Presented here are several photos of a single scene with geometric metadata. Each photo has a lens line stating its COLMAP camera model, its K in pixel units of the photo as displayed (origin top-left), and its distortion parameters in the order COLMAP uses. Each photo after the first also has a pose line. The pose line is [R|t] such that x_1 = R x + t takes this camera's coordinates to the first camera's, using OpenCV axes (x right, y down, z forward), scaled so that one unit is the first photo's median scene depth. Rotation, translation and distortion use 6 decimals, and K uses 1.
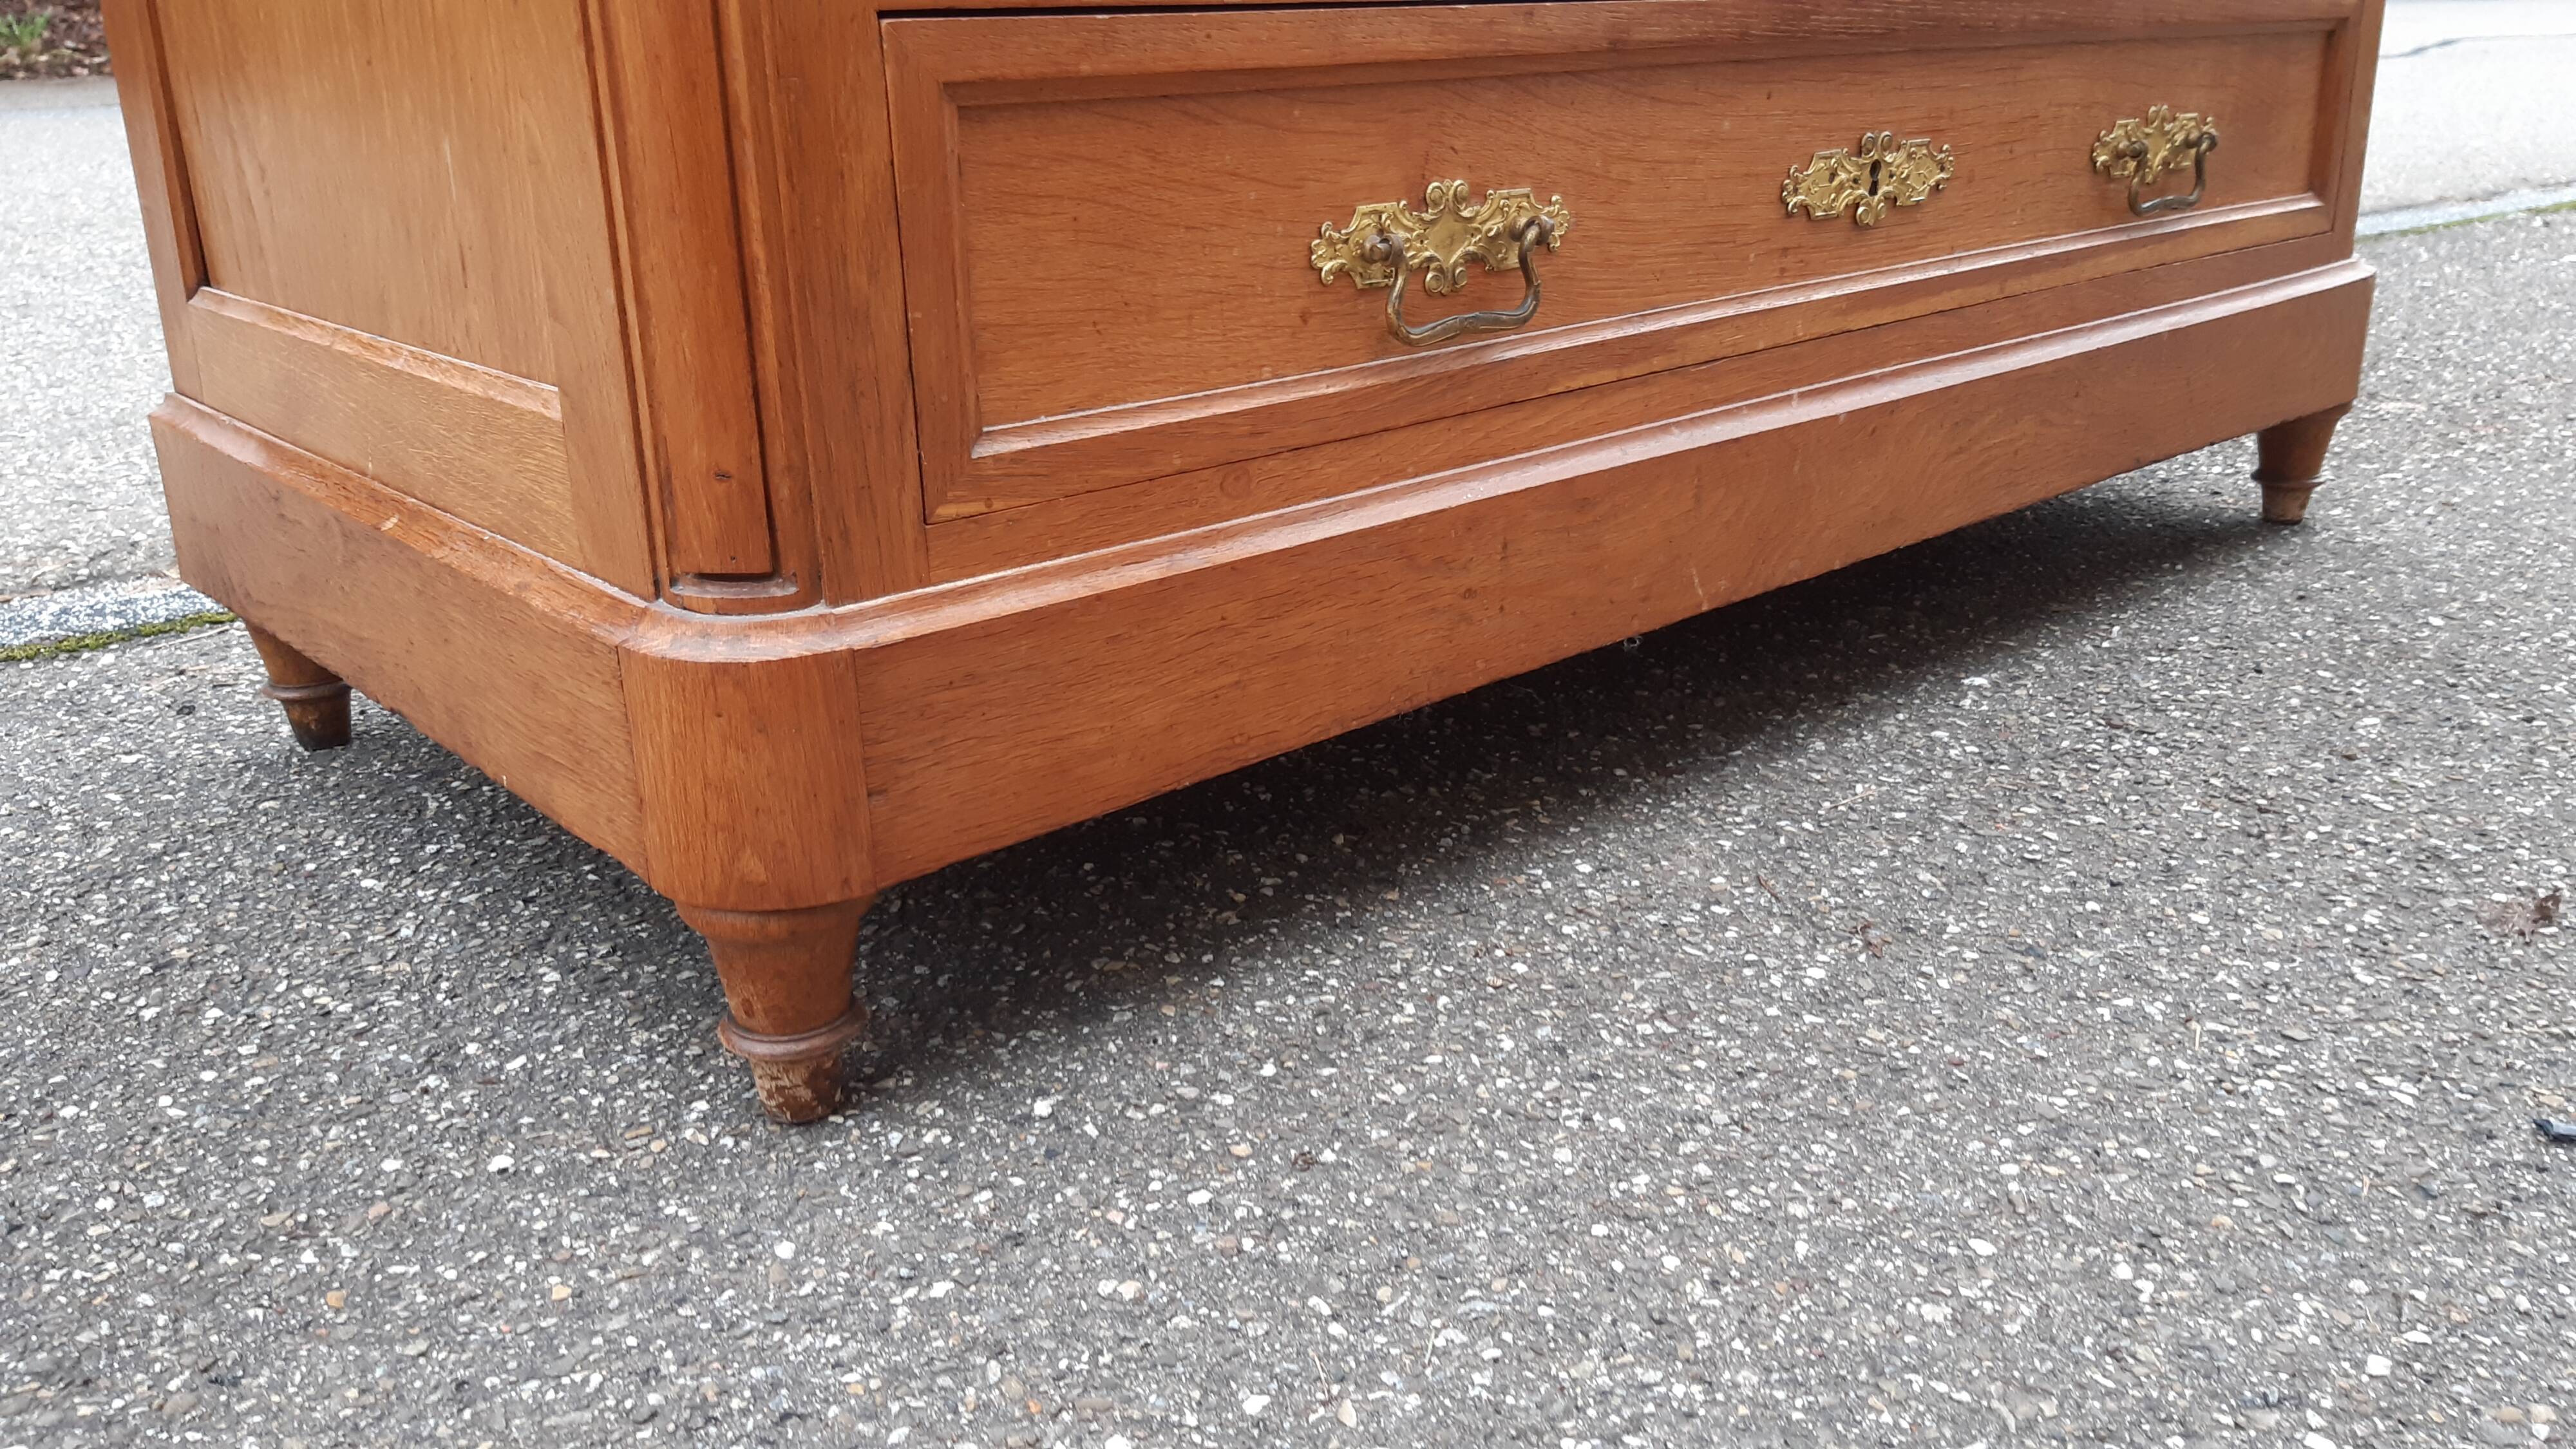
lens RADIAL K [[1985.4, 0, 1280.2], [0, 1985.4, 673.7], [0, 0, 1]] dist [0.070684, -0.138985]
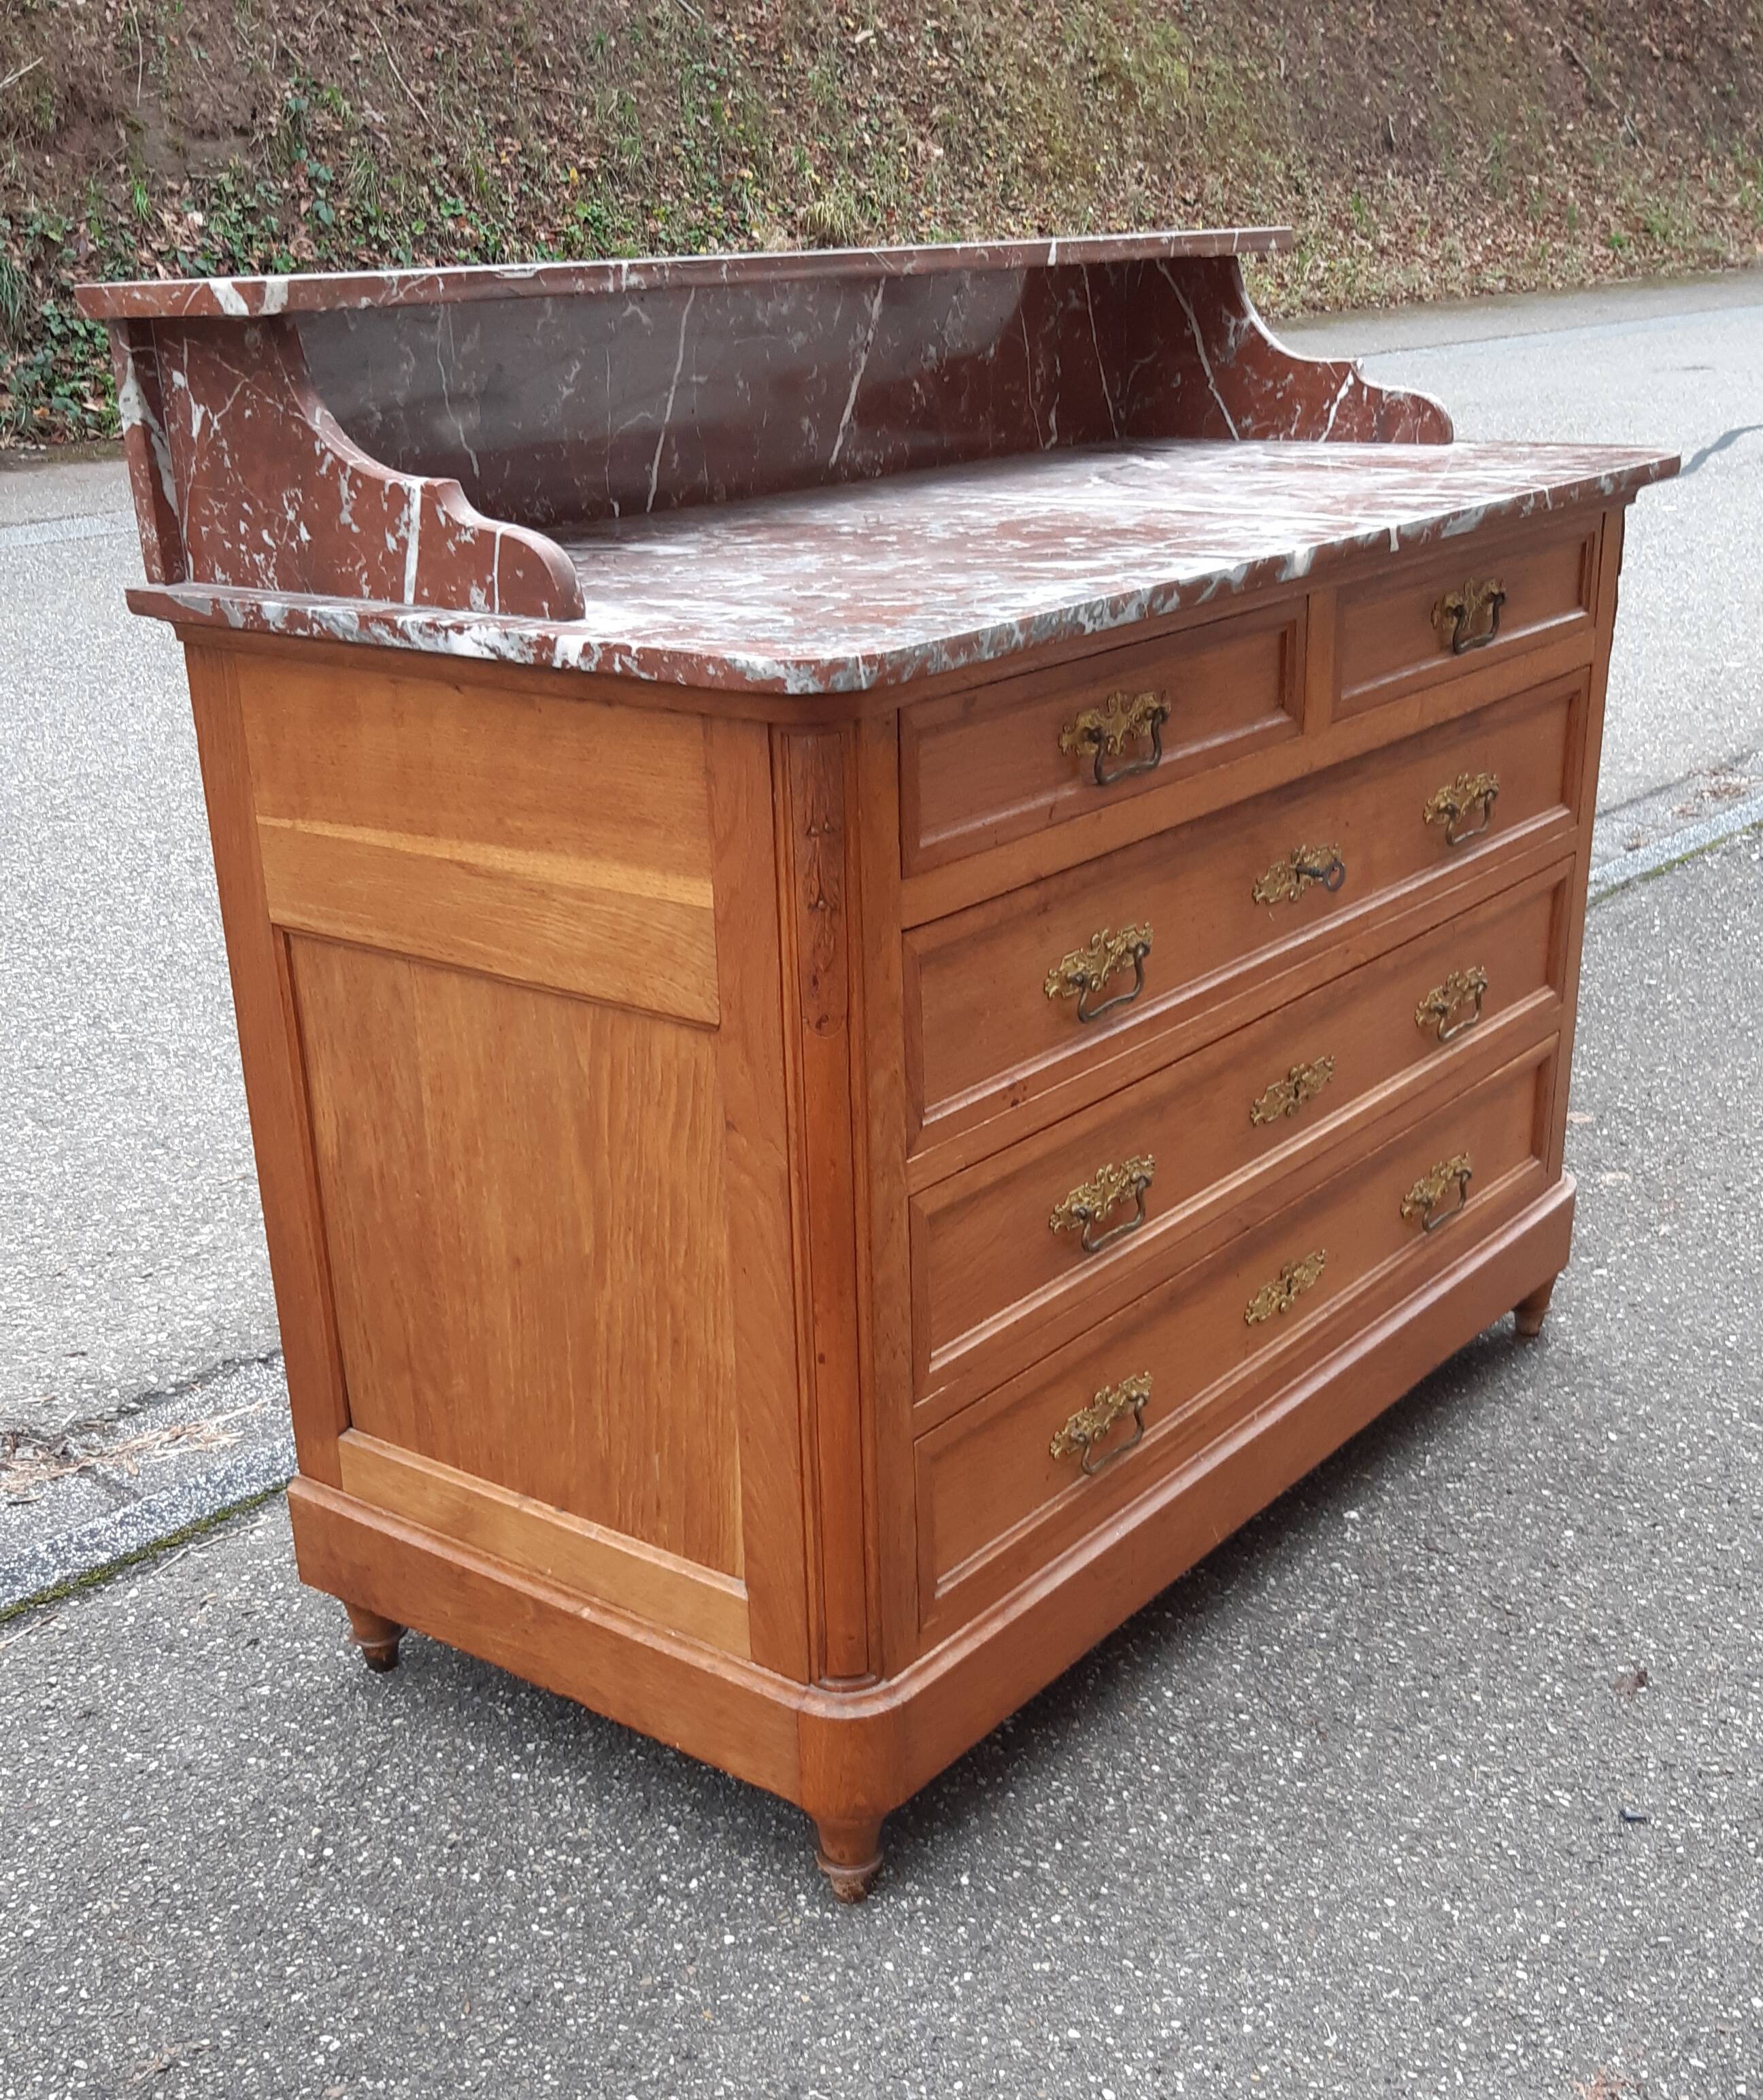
lens RADIAL K [[2409.5, 0, 881.4], [0, 2409.5, 1201.6], [0, 0, 1]] dist [0.130736, -0.257644]
pose [[0.983038, -0.075185, 0.167285, -0.537636], [0.063708, 0.995298, 0.072955, -0.640747], [-0.171983, -0.061060, 0.983206, -1.368954]]
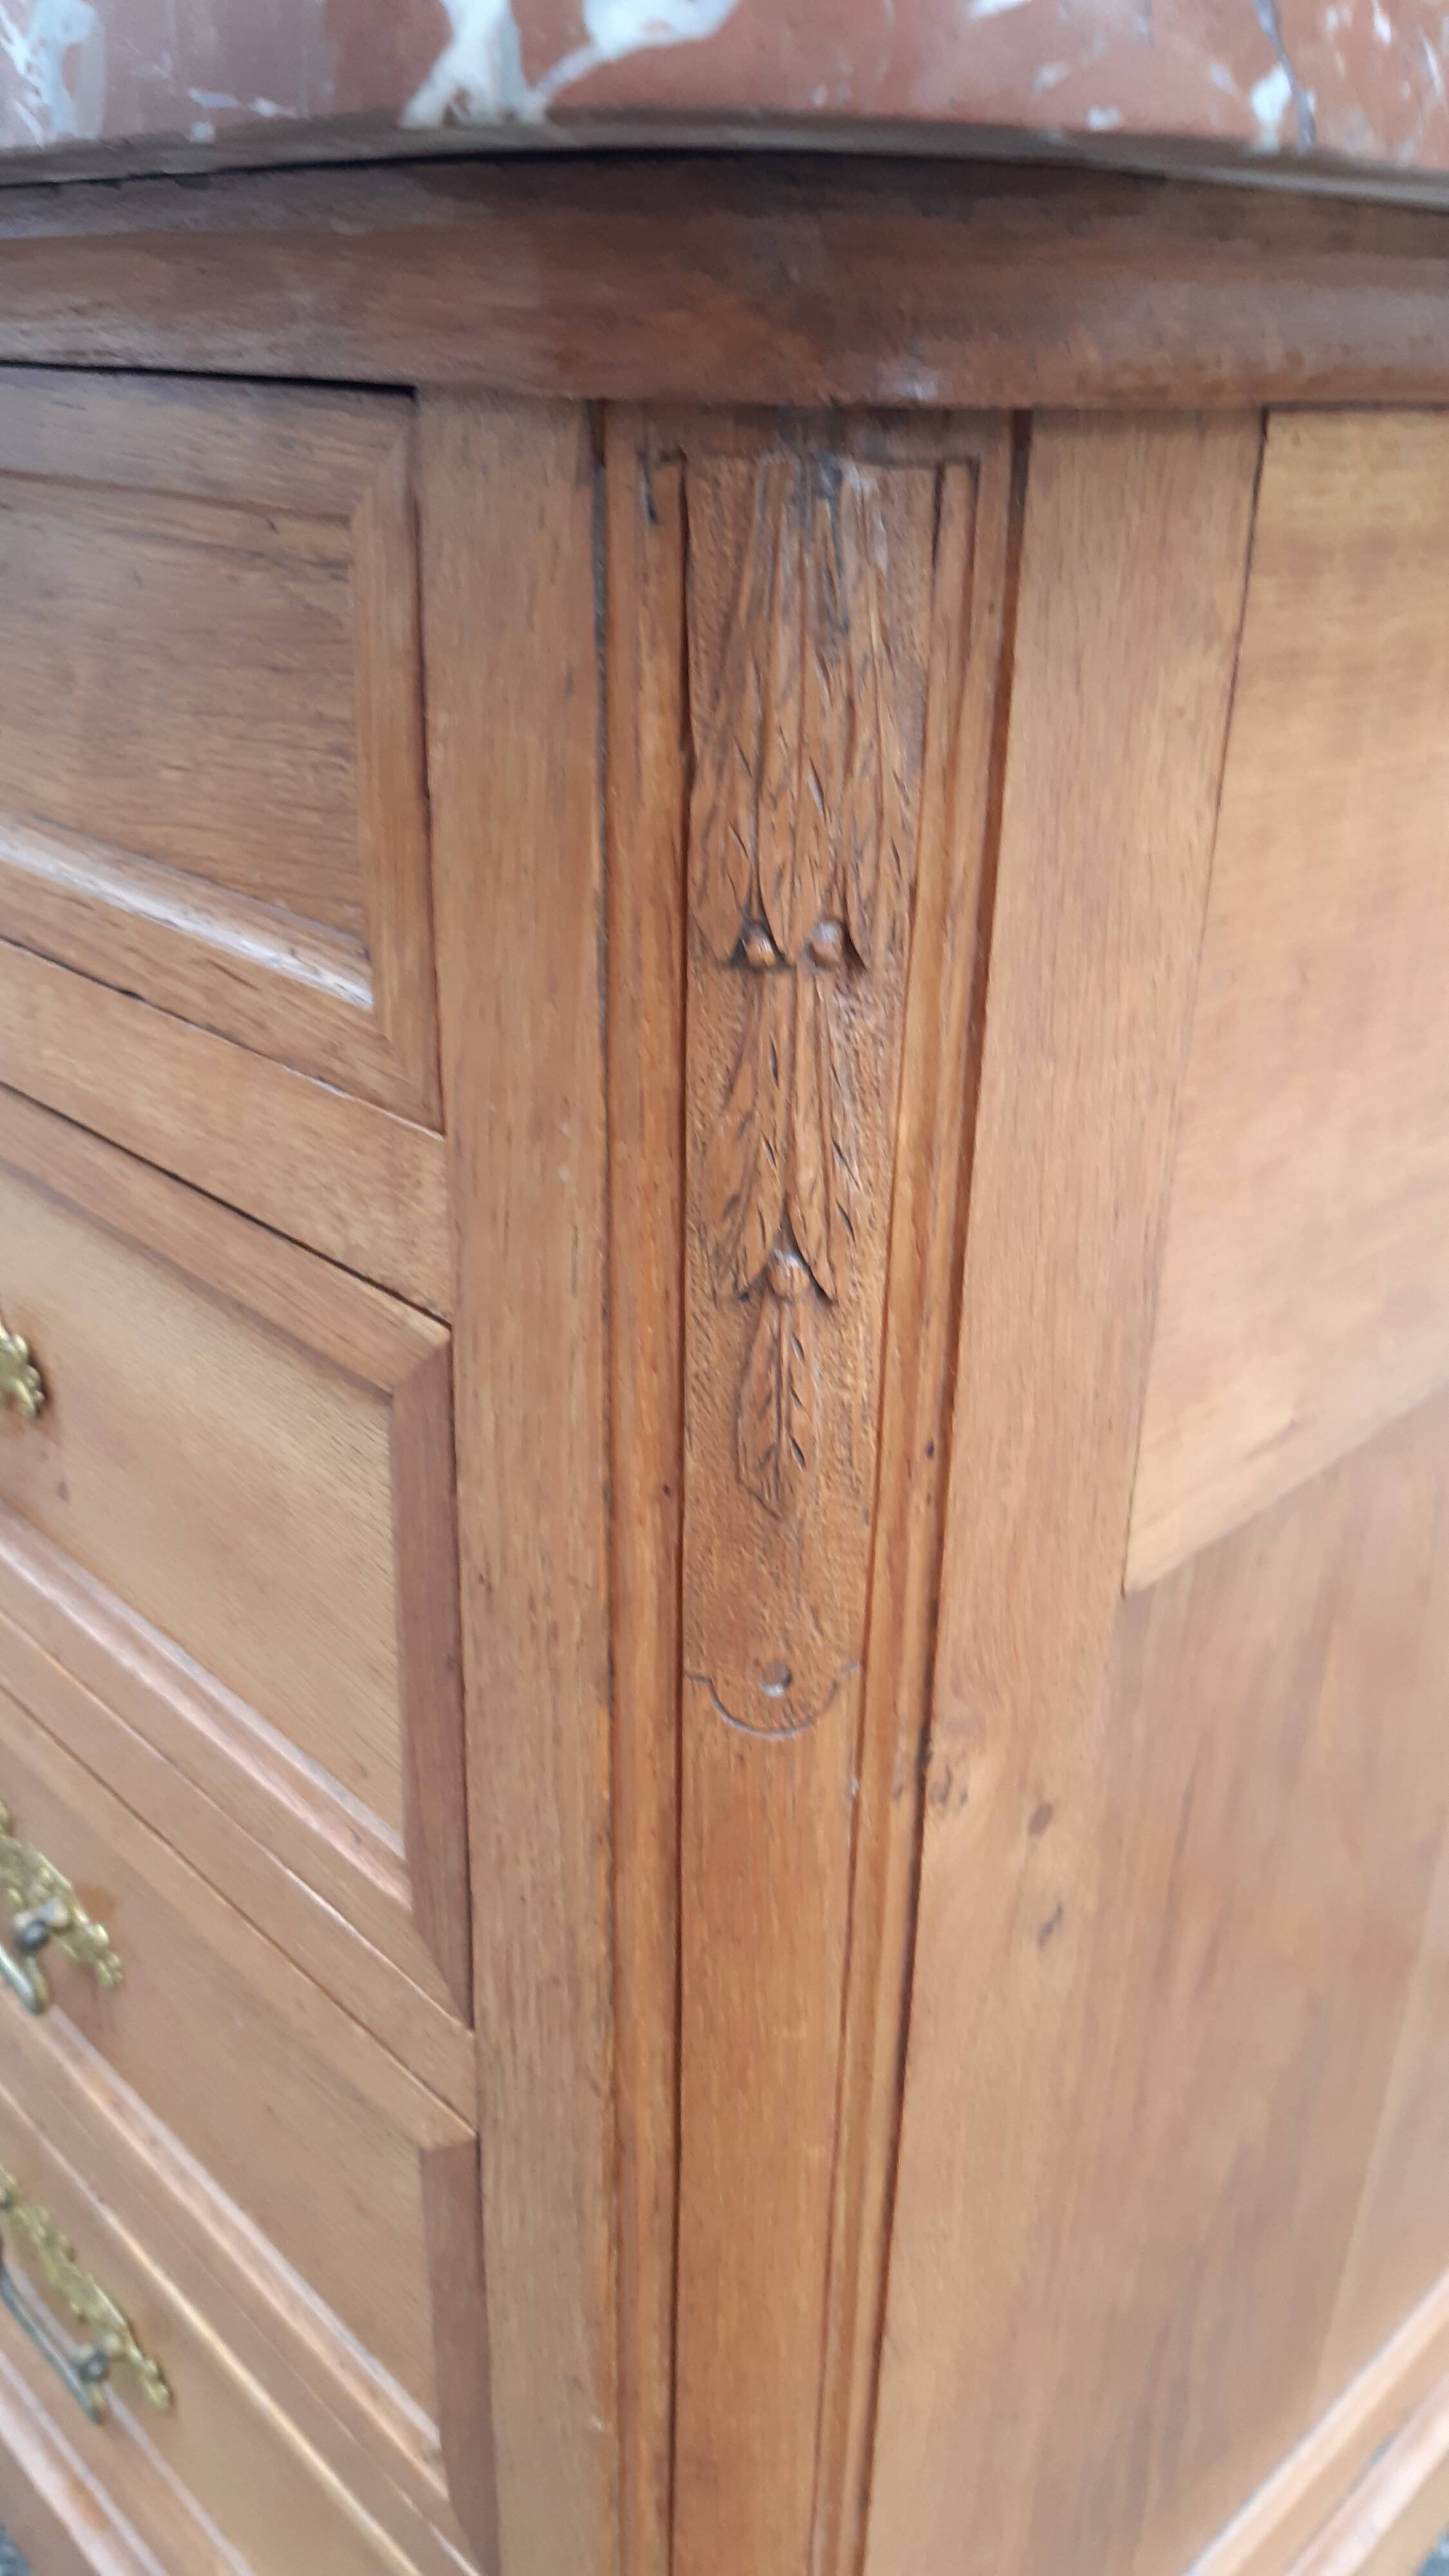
lens RADIAL K [[2031.0, 0, 724.5], [0, 2031.0, 1288.0], [0, 0, 1]] dist [0.043477, -0.114237]
pose [[0.048535, 0.447396, -0.893018, 1.292064], [-0.330332, 0.850951, 0.408367, -1.238302], [0.942616, 0.275172, 0.189090, 1.493464]]
